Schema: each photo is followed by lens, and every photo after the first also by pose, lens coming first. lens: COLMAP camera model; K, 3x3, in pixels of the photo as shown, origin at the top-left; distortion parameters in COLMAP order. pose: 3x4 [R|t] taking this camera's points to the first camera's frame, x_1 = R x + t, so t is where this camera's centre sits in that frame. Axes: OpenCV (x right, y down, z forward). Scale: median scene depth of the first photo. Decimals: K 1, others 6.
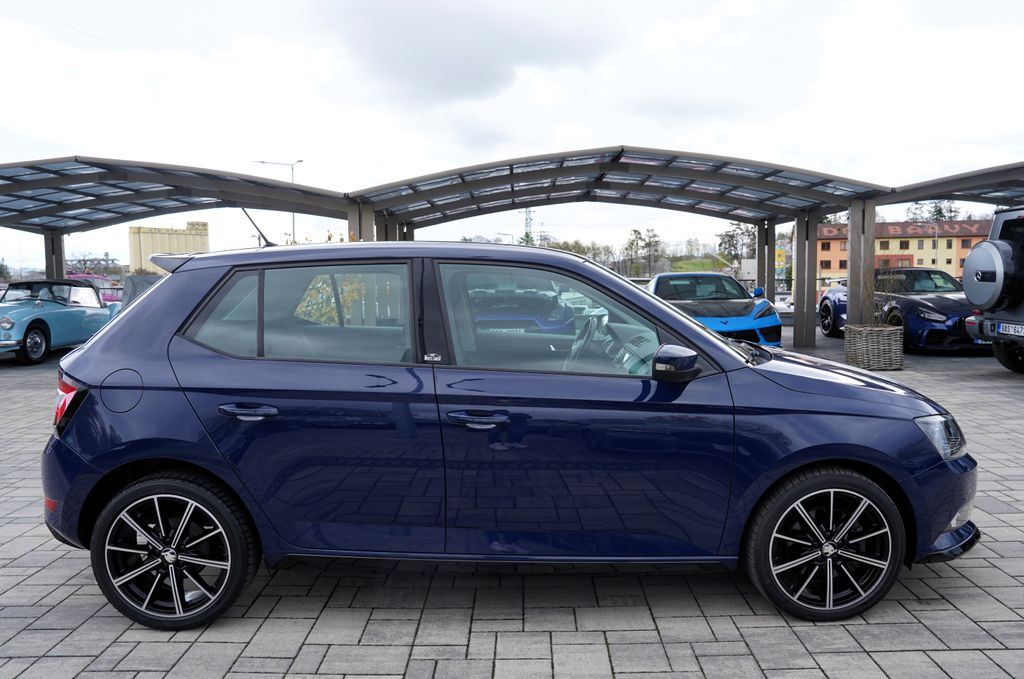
lens RADIAL K [[752.7, 0, 512.0], [0, 752.7, 339.5], [0, 0, 1]] dist [-0.101704, 0.086526]
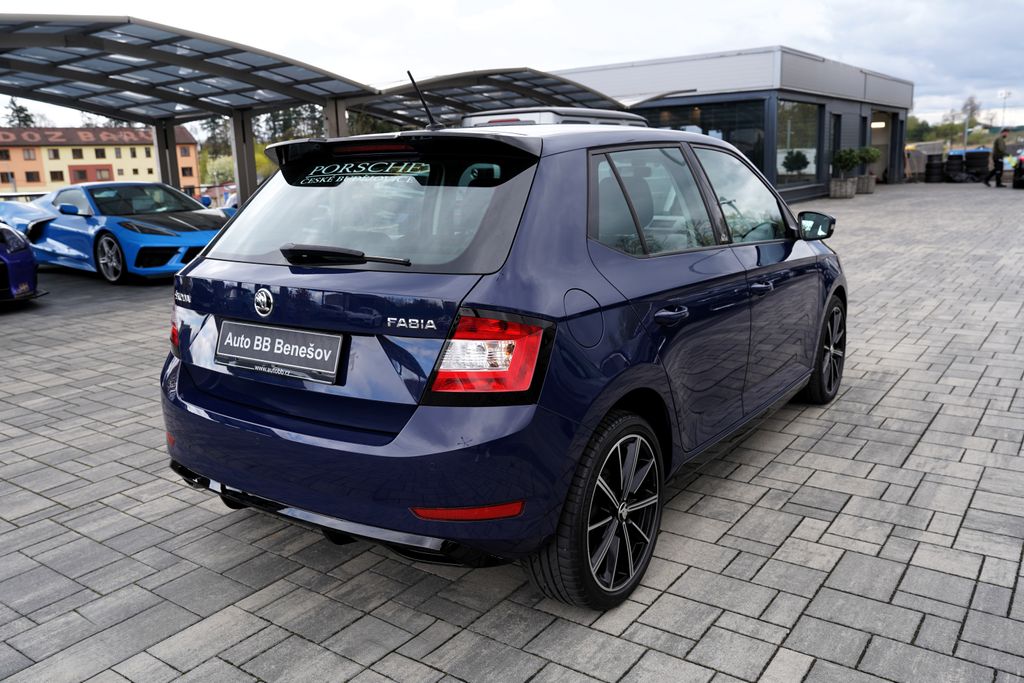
lens RADIAL K [[827.7, 0, 510.6], [0, 827.7, 337.8], [0, 0, 1]] dist [-0.063827, 0.114504]
pose [[0.578993, -0.177409, 0.795797, -1.227547], [0.102799, 0.984135, 0.144604, -0.038959], [-0.808826, -0.001917, 0.588045, 0.565768]]
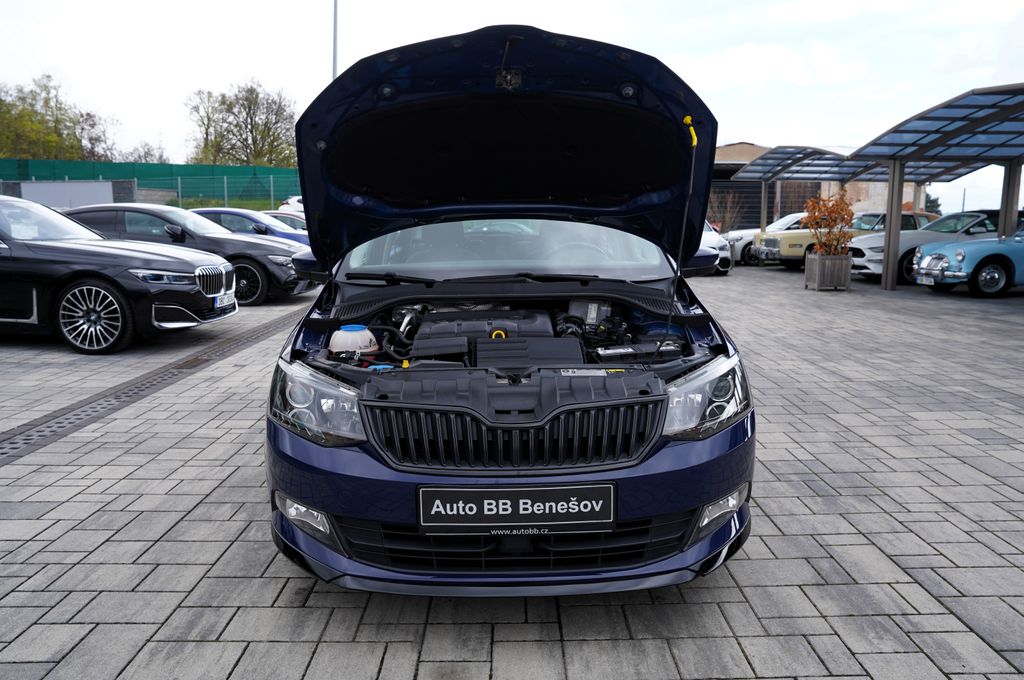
lens RADIAL K [[745.8, 0, 512.0], [0, 745.8, 340.0], [0, 0, 1]] dist [-0.087873, 0.088463]
pose [[0.013678, 0.169097, -0.985505, 1.423220], [-0.088101, 0.981967, 0.167267, -0.083763], [0.996018, 0.084536, 0.028329, 1.268887]]
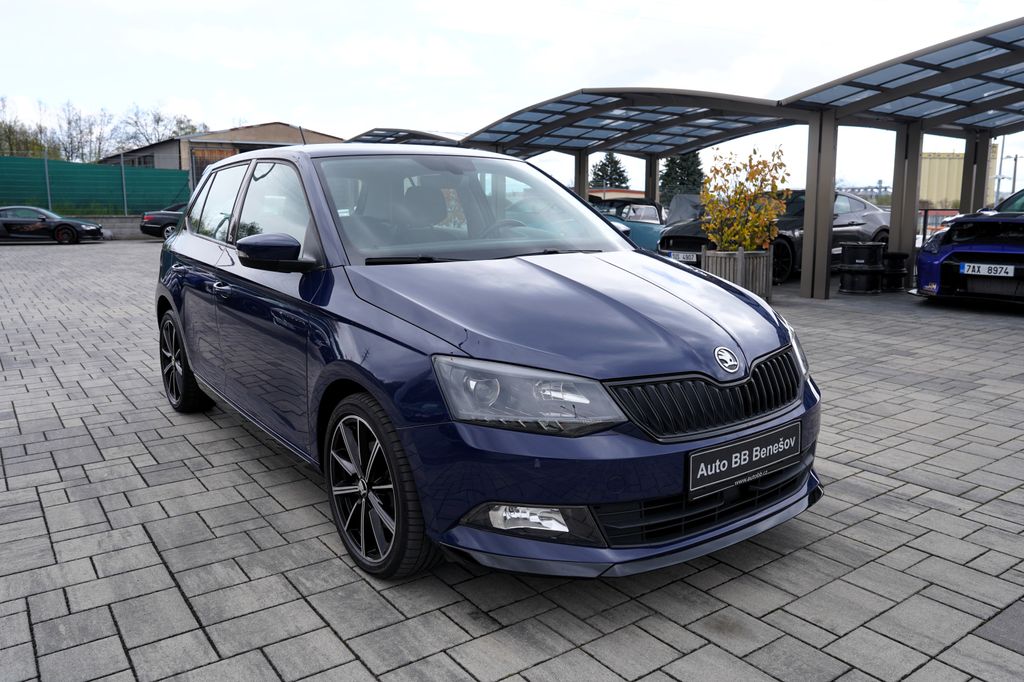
lens RADIAL K [[778.3, 0, 510.0], [0, 778.3, 335.7], [0, 0, 1]] dist [-0.083380, 0.104276]
pose [[0.586329, 0.145245, -0.796946, 1.228051], [-0.077500, 0.989340, 0.123291, -0.012936], [0.806357, -0.010526, 0.591335, 0.616056]]
